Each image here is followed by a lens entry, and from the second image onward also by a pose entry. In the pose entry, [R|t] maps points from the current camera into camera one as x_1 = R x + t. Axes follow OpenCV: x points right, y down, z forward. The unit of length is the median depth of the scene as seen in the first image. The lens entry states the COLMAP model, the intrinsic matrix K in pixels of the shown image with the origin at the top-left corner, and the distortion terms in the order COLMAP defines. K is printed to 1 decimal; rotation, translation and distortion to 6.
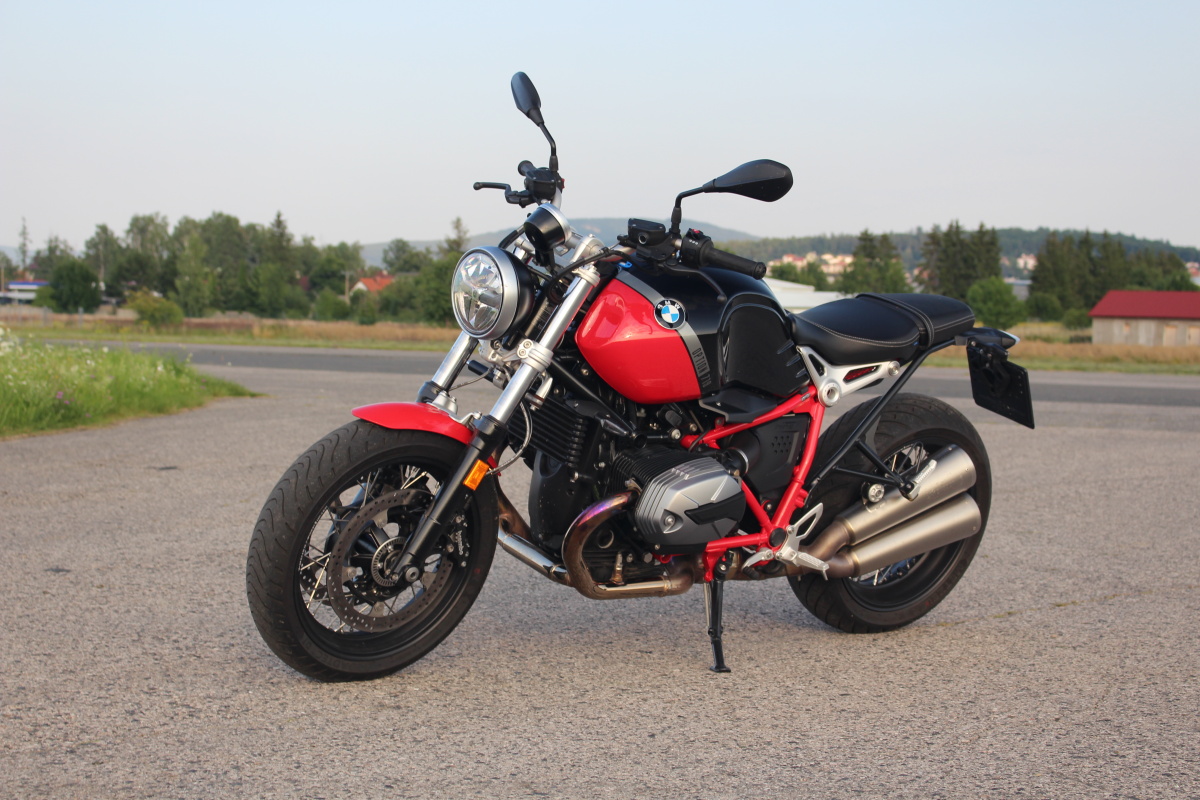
lens RADIAL K [[2229.7, 0, 598.2], [0, 2229.7, 400.7], [0, 0, 1]] dist [-0.046054, 0.000000]
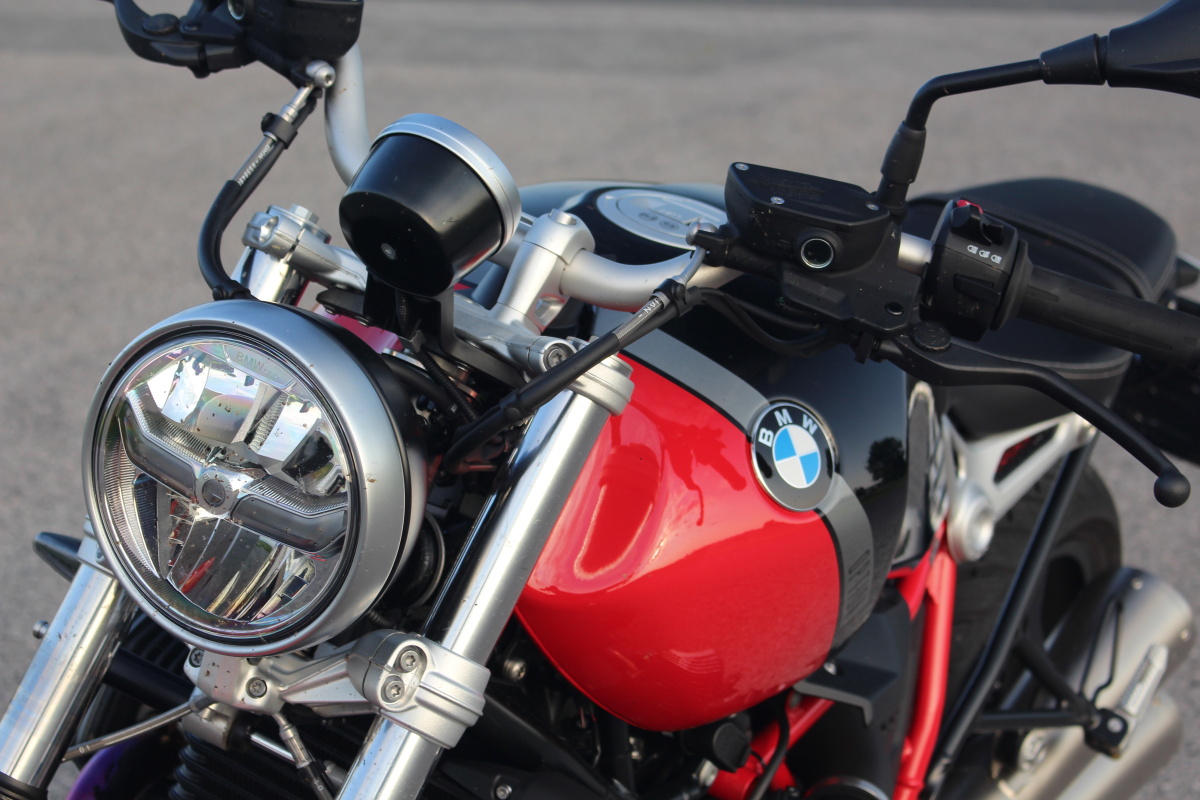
lens RADIAL K [[2846.2, 0, 589.2], [0, 2846.2, 405.6], [0, 0, 1]] dist [0.039701, 0.000000]
pose [[0.920212, -0.085261, 0.382020, -0.132562], [0.019879, 0.984908, 0.171931, -0.107514], [-0.390914, -0.150619, 0.908020, 0.643941]]
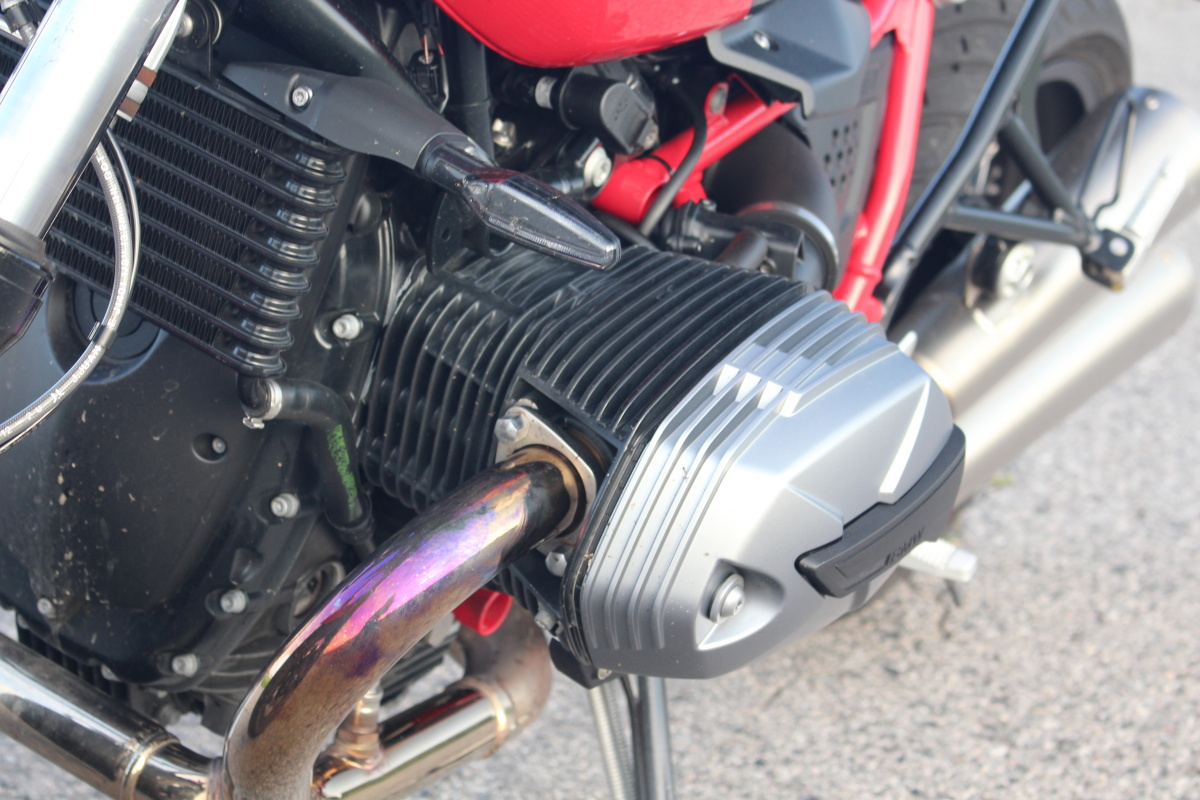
lens RADIAL K [[2846.2, 0, 603.7], [0, 2846.2, 398.3], [0, 0, 1]] dist [0.039701, 0.000000]
pose [[0.919380, -0.071190, 0.386874, -0.087738], [-0.017118, 0.975315, 0.220153, -0.029293], [-0.392997, -0.209027, 0.895467, 0.714023]]
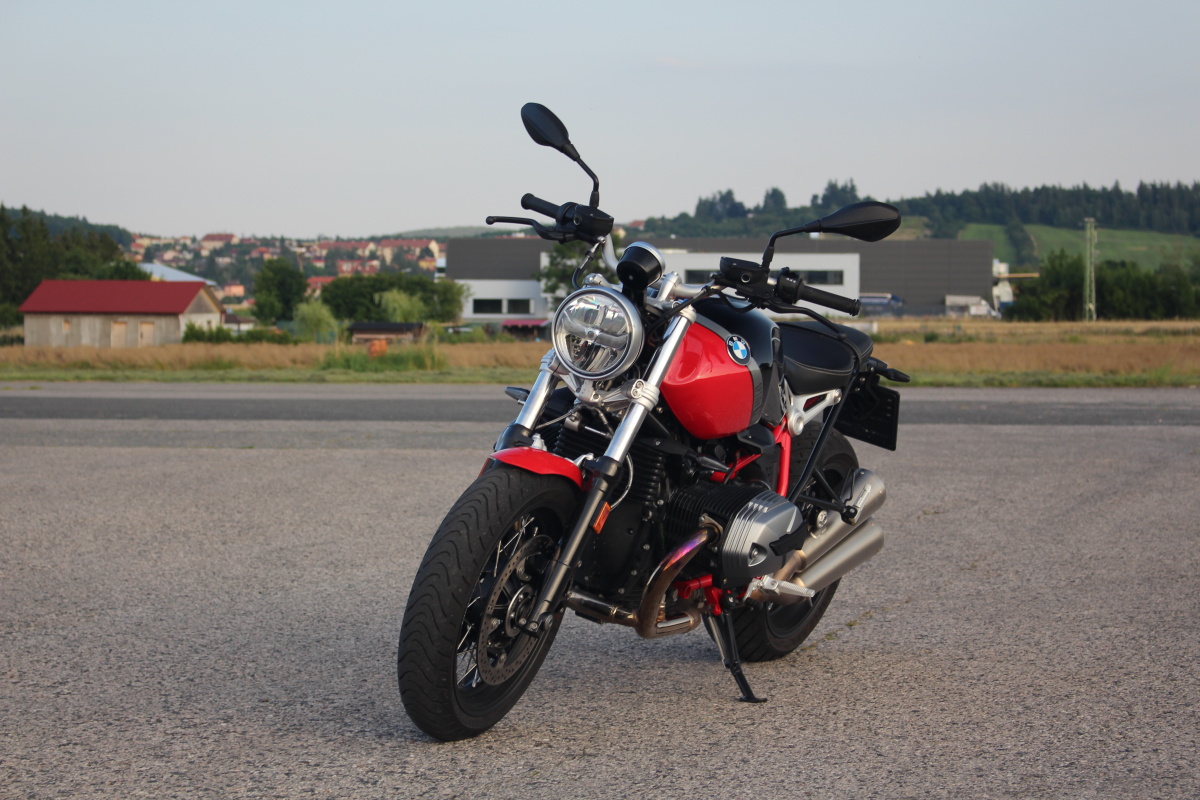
lens RADIAL K [[2778.1, 0, 603.4], [0, 2778.1, 396.5], [0, 0, 1]] dist [0.013968, 0.000000]
pose [[0.897966, -0.028836, 0.439120, -0.558049], [0.031706, 0.999497, 0.000798, -0.020094], [-0.438922, 0.013206, 0.898428, -0.103197]]
